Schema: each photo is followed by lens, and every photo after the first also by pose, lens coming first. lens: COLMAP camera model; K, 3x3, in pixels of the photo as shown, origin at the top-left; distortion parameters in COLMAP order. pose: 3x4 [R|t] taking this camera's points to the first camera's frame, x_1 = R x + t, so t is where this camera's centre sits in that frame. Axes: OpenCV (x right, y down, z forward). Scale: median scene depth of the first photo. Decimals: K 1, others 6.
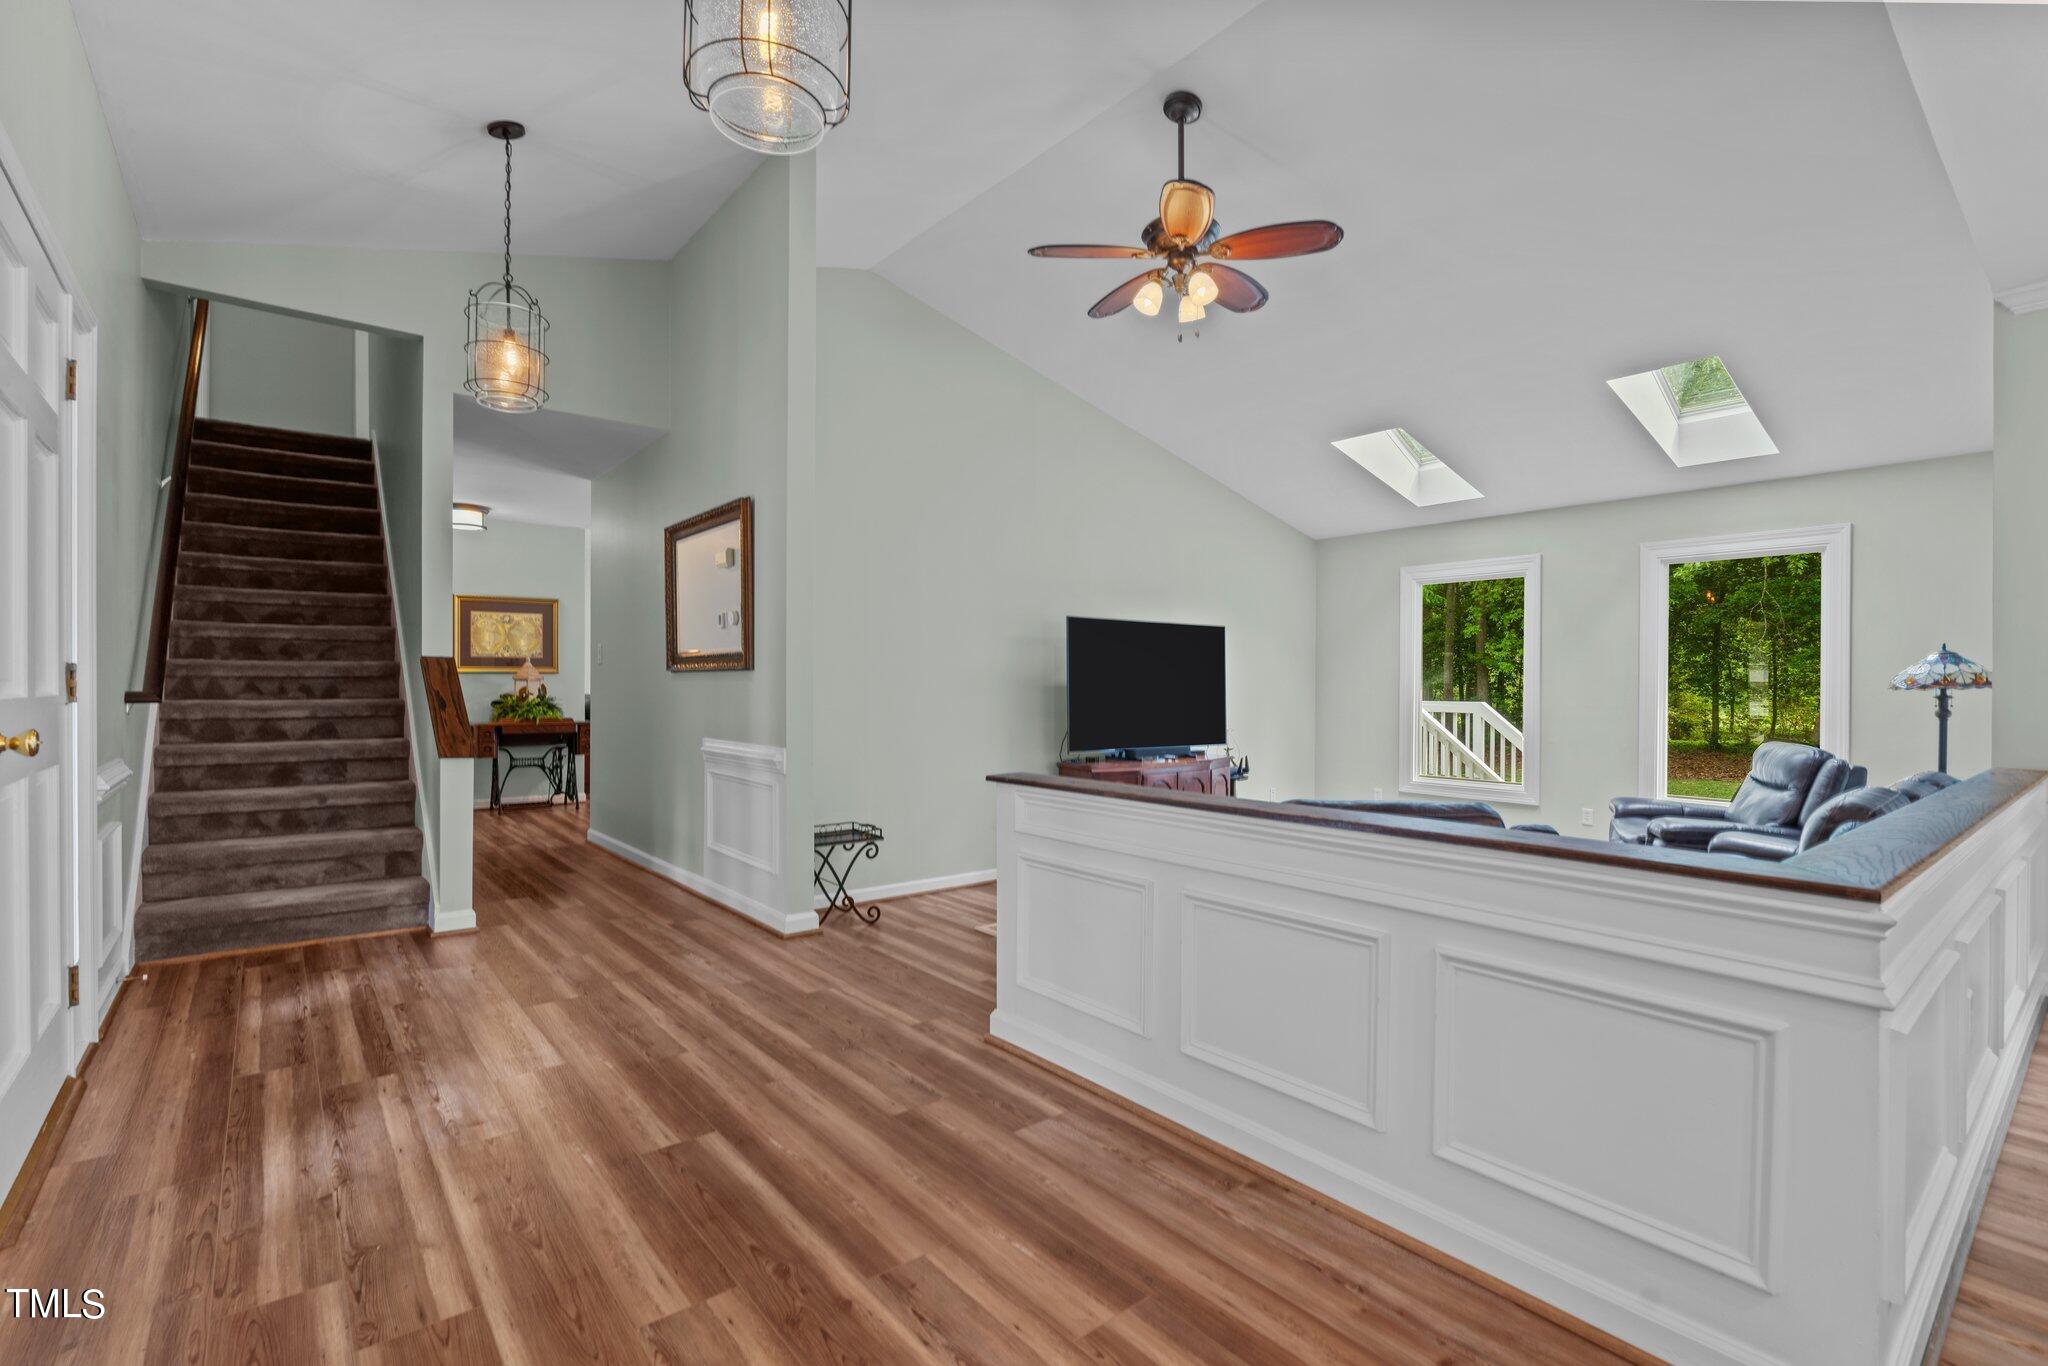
lens RADIAL K [[898.9, 0, 1019.9], [0, 898.9, 696.5], [0, 0, 1]] dist [-0.010318, 0.000101]
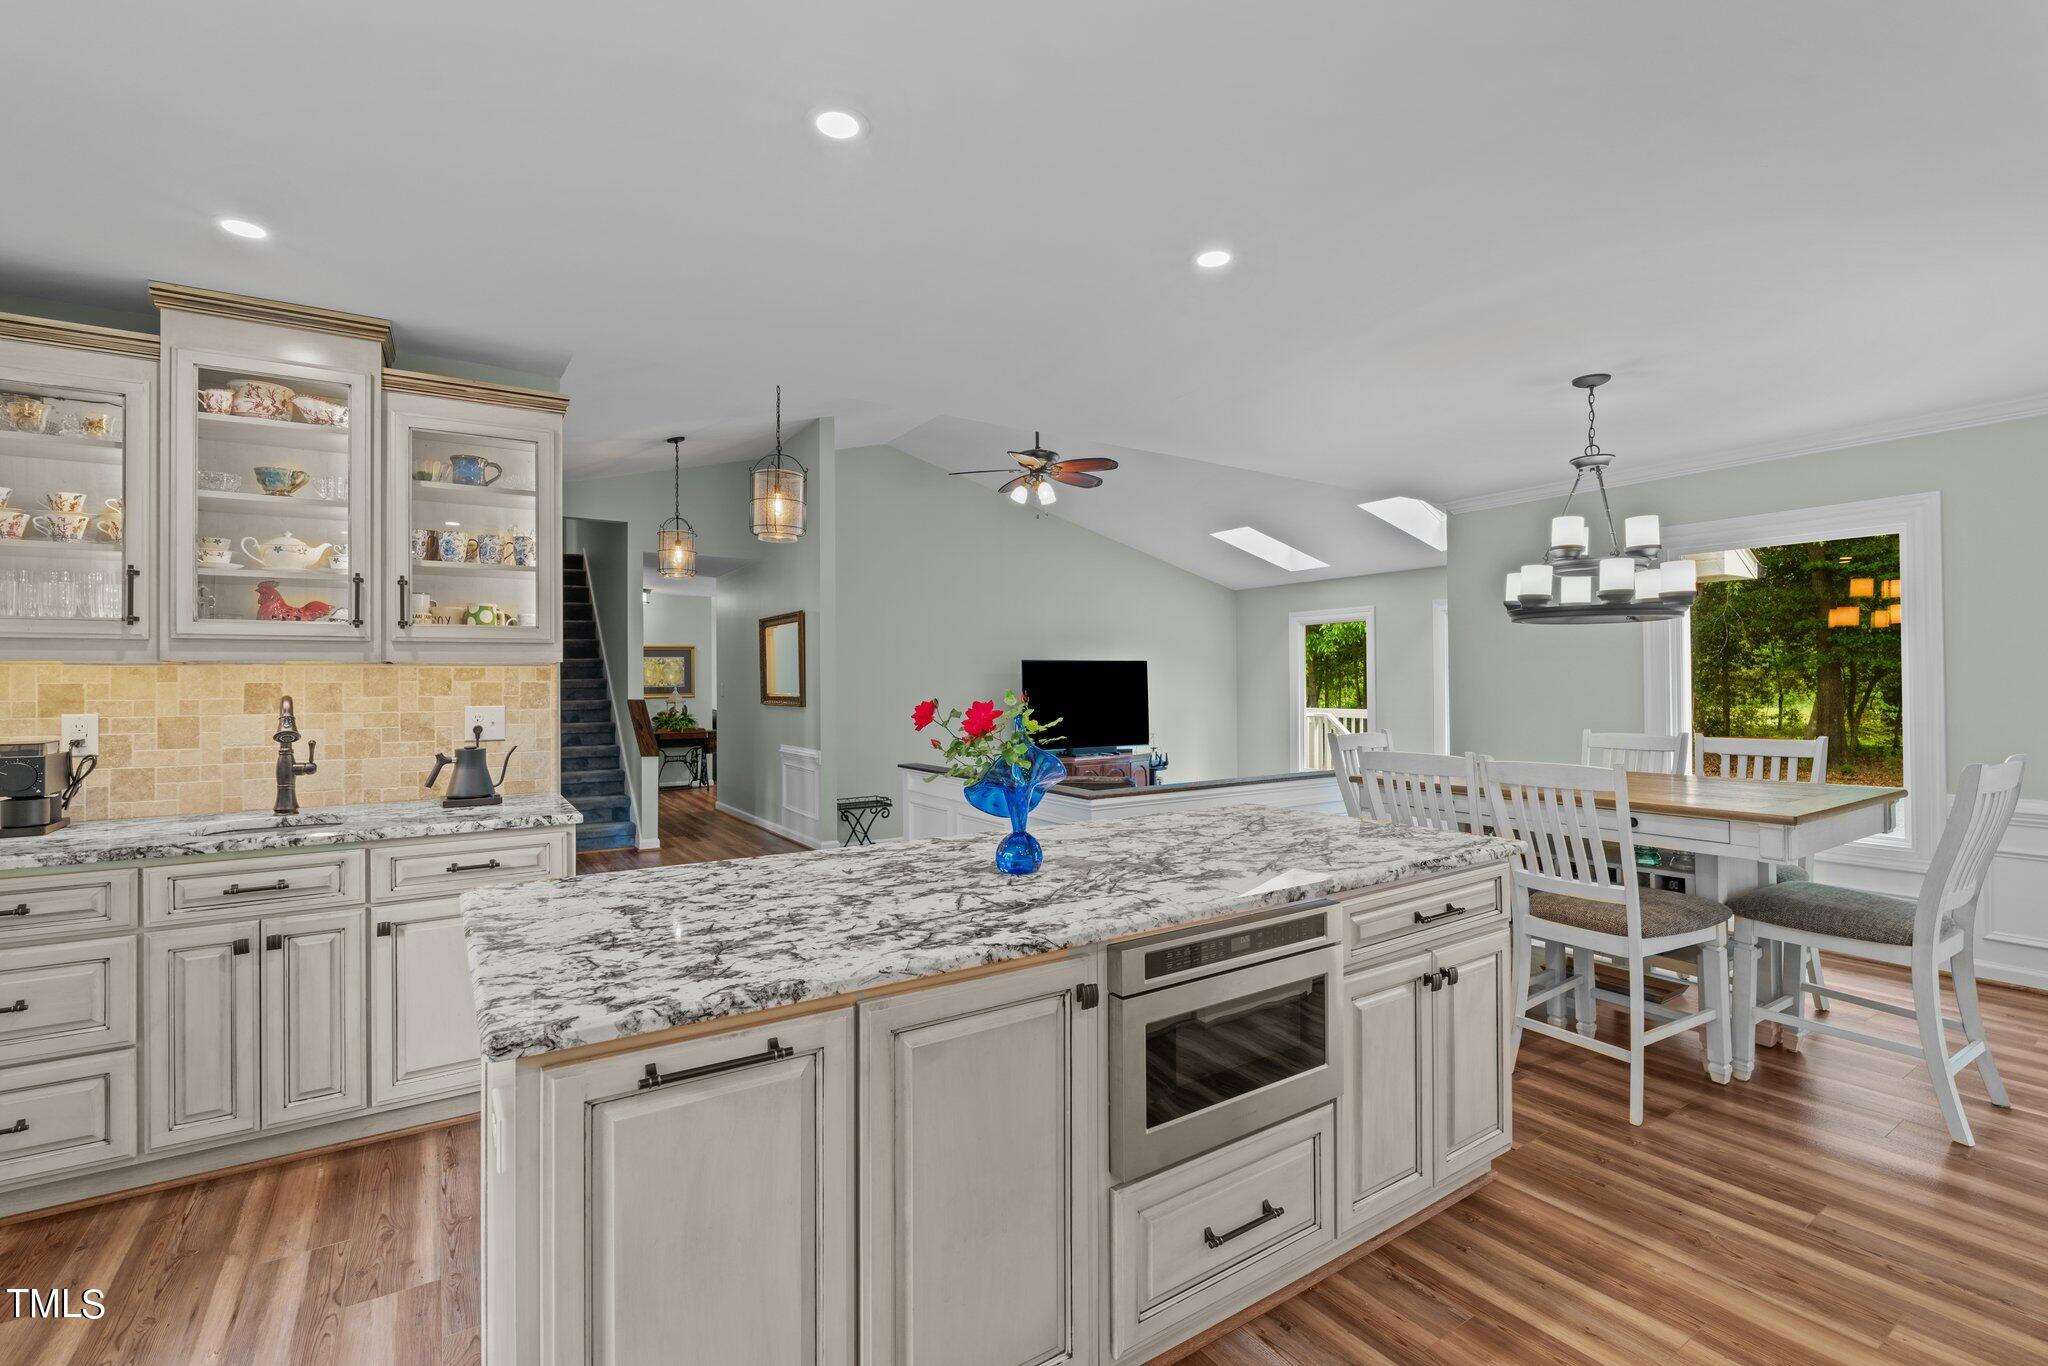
lens RADIAL K [[898.9, 0, 1027.8], [0, 898.9, 681.4], [0, 0, 1]] dist [-0.010318, 0.000101]
pose [[0.994101, -0.011717, -0.107828, 0.214483], [0.010504, 0.999875, -0.011818, -0.034365], [0.107953, 0.010616, 0.994099, -0.466111]]
